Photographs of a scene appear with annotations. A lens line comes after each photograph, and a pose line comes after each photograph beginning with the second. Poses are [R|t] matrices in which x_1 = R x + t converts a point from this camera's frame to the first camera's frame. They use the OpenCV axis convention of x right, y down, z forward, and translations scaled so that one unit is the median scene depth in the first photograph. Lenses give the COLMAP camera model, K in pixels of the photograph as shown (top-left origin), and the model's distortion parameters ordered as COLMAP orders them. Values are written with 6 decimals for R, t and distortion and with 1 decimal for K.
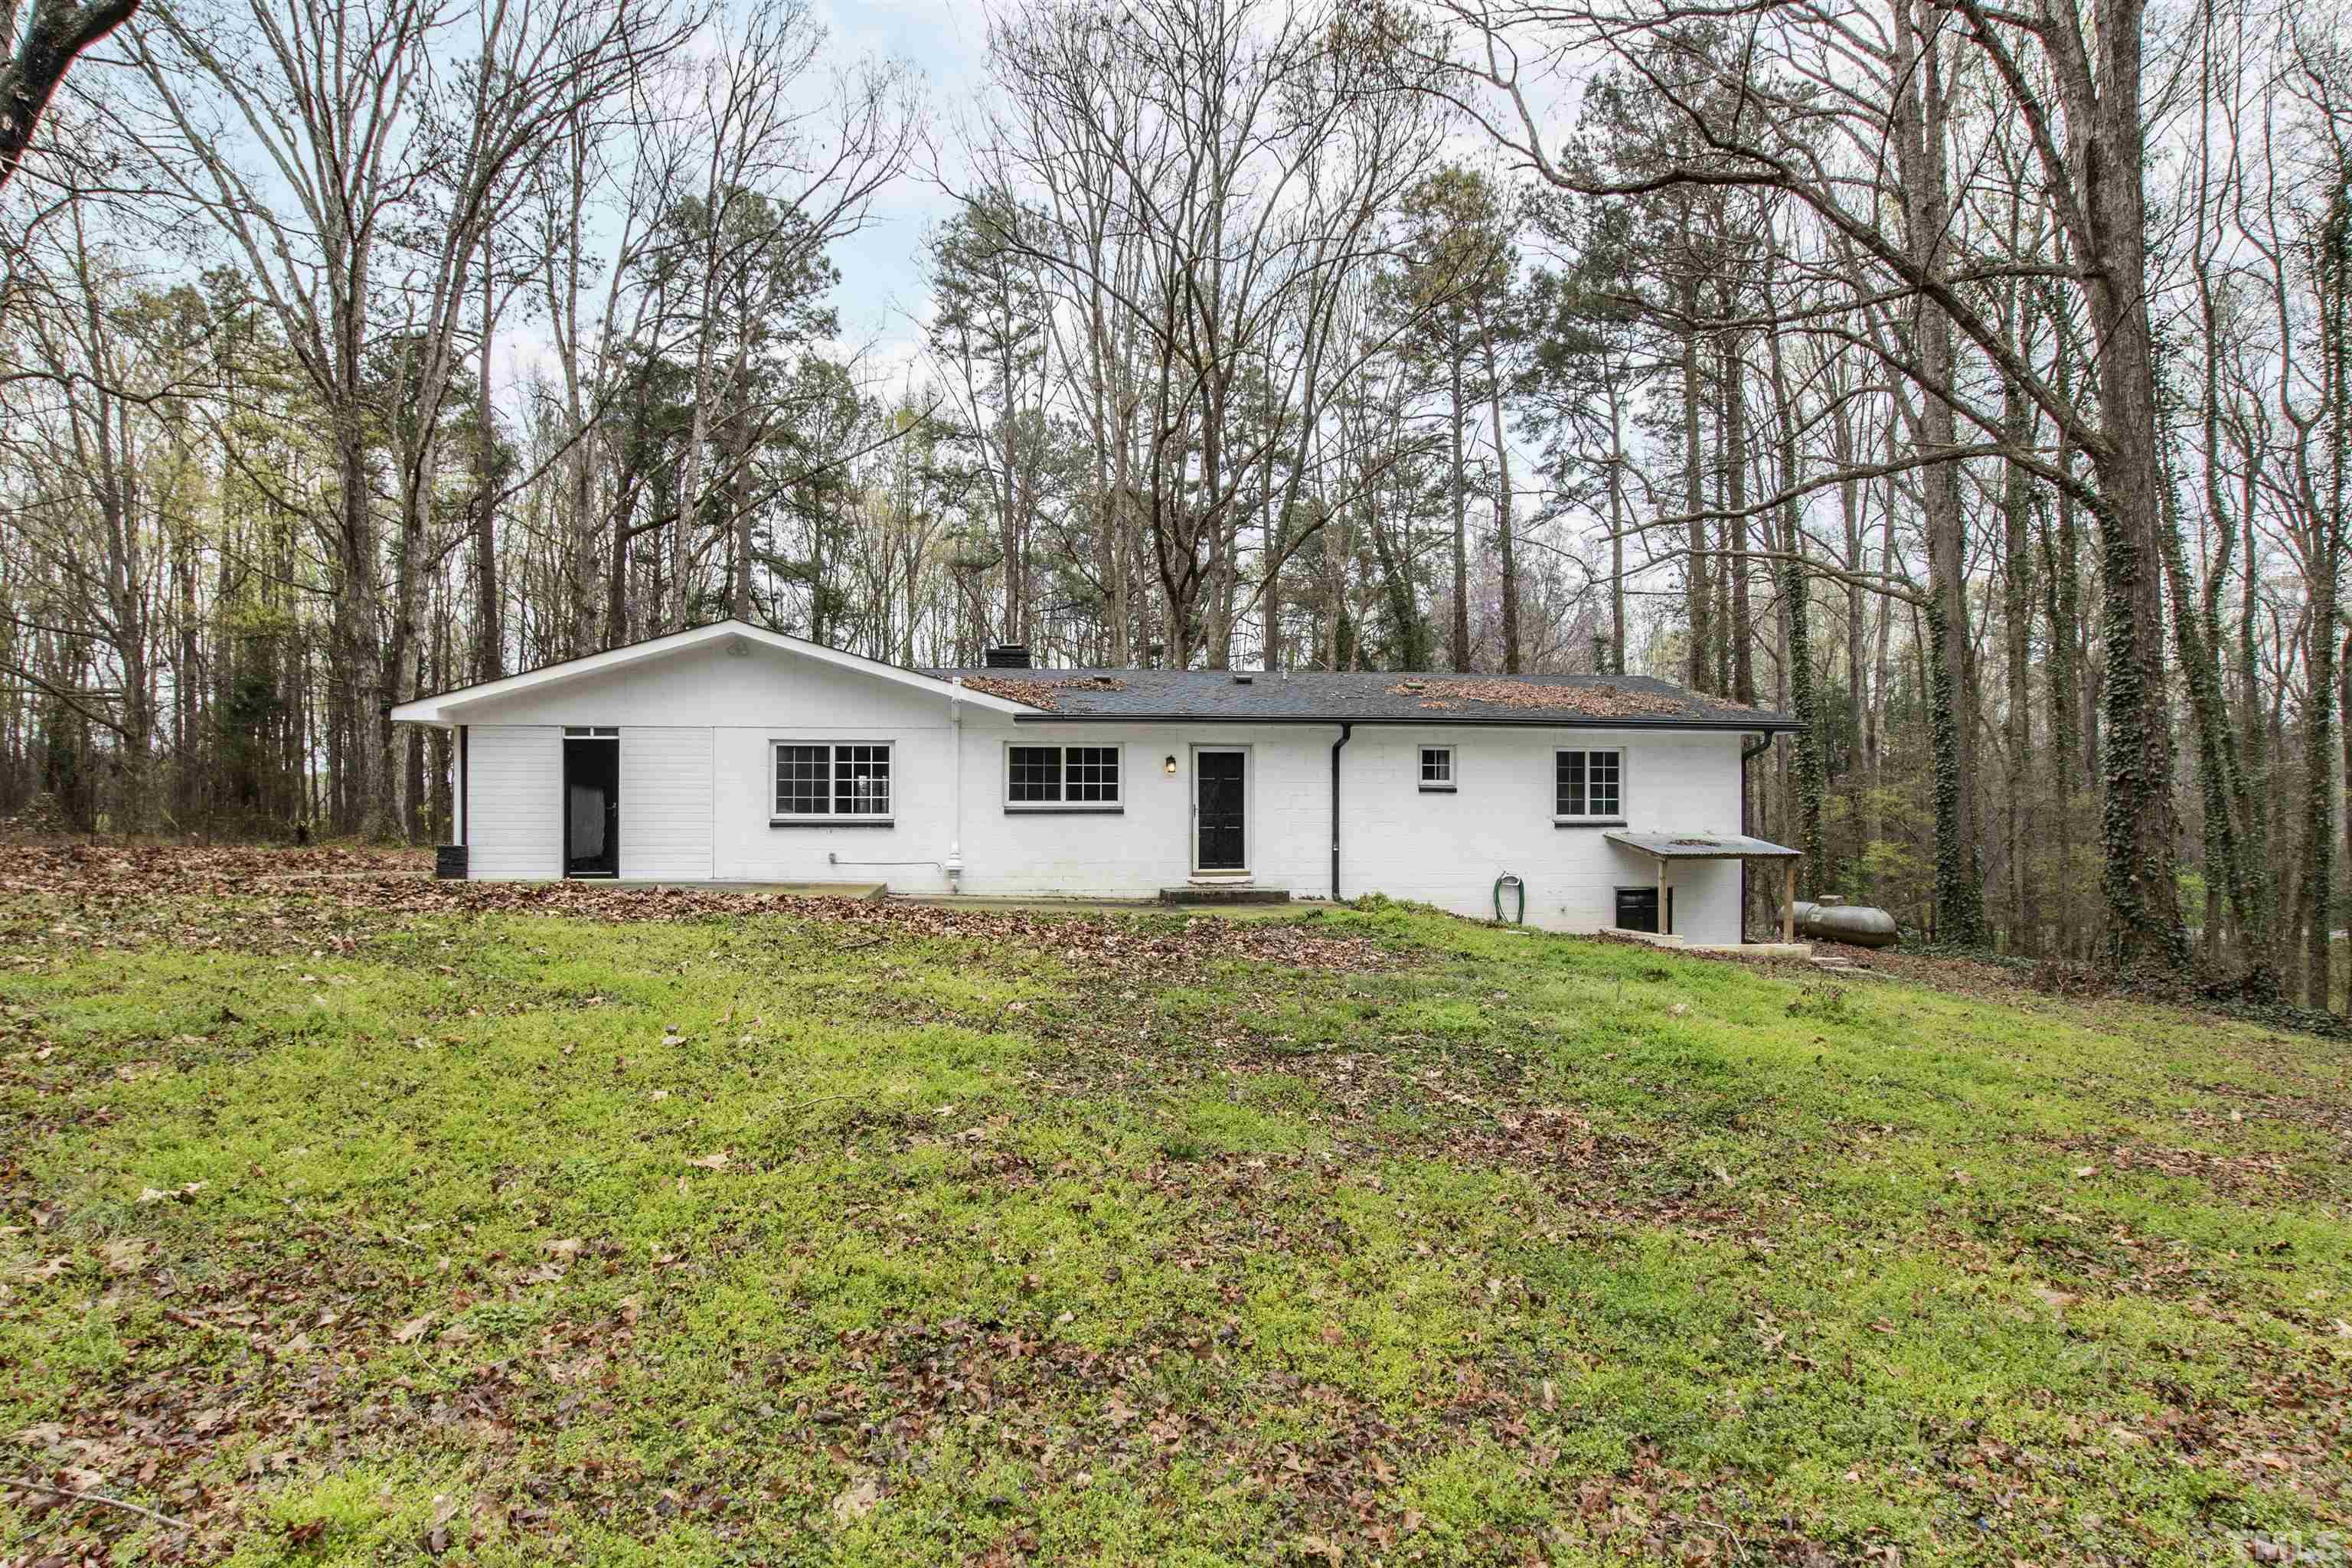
lens RADIAL K [[1026.5, 0, 1176.4], [0, 1026.5, 777.6], [0, 0, 1]] dist [0.007609, -0.004751]
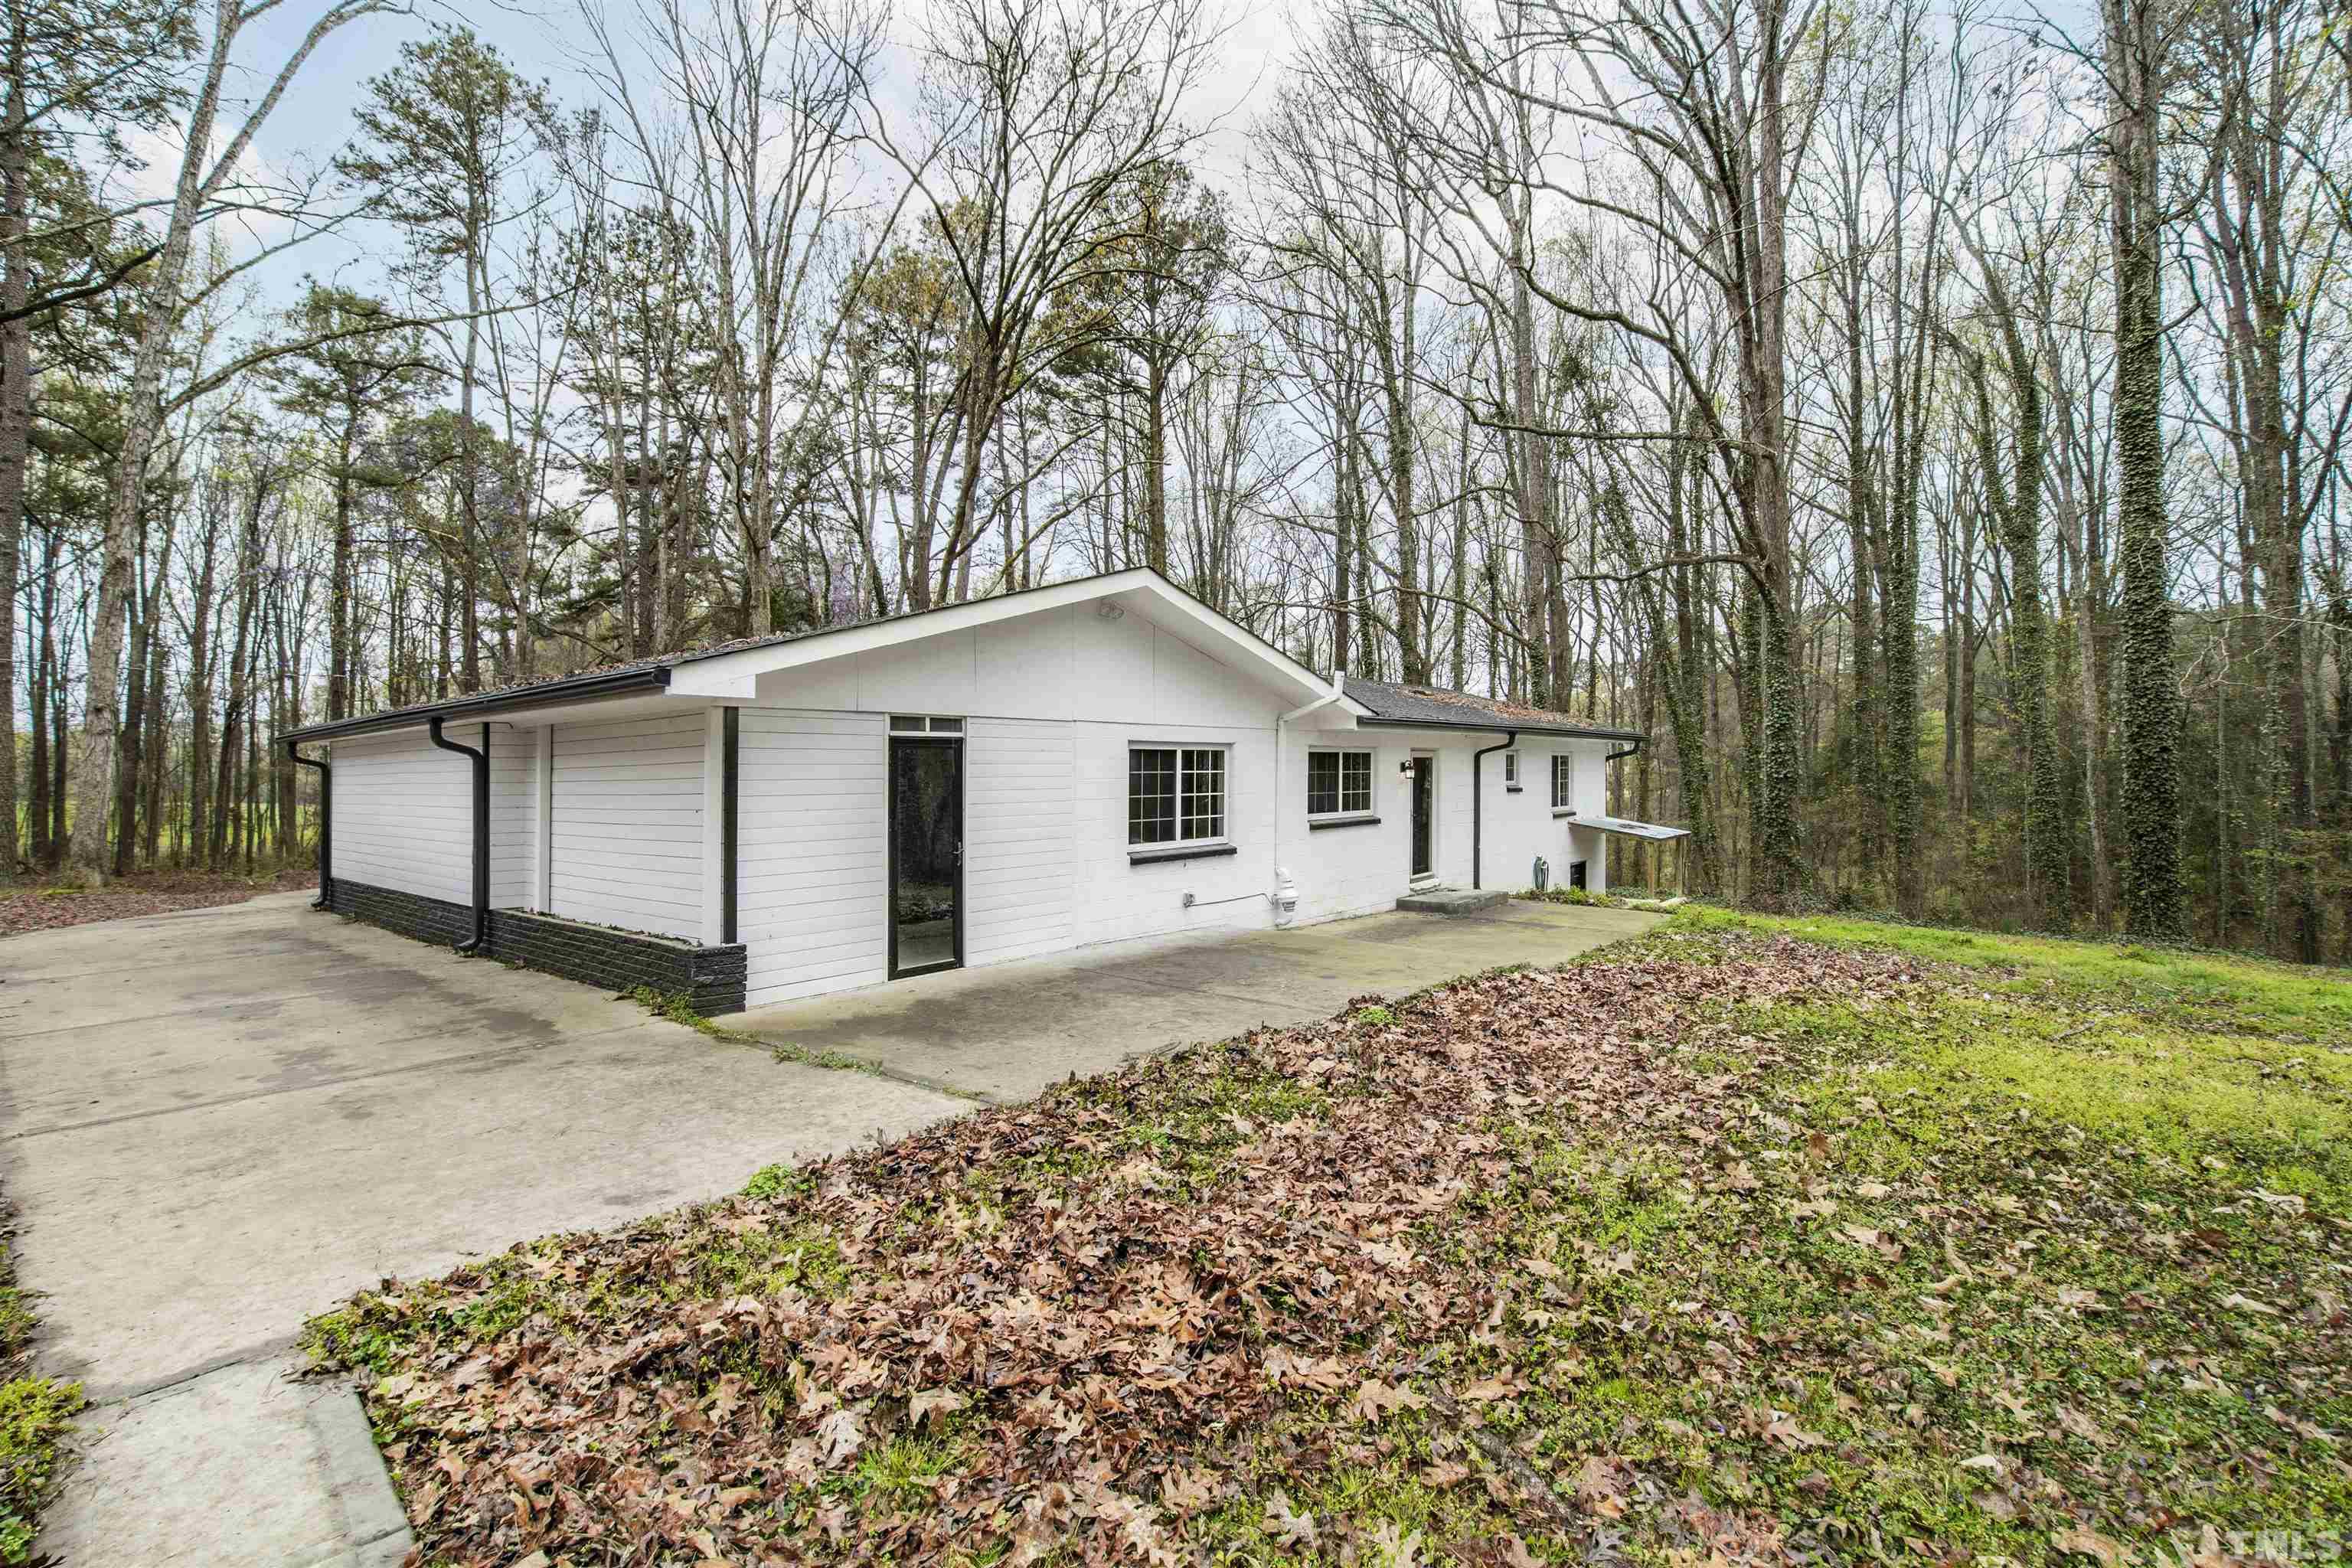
lens RADIAL K [[1026.5, 0, 1178.0], [0, 1026.5, 779.9], [0, 0, 1]] dist [0.007609, -0.004751]
pose [[0.717769, -0.015461, 0.696110, -0.853331], [0.011764, 0.999880, 0.010077, -0.016353], [-0.696182, 0.000957, 0.717865, 0.465029]]
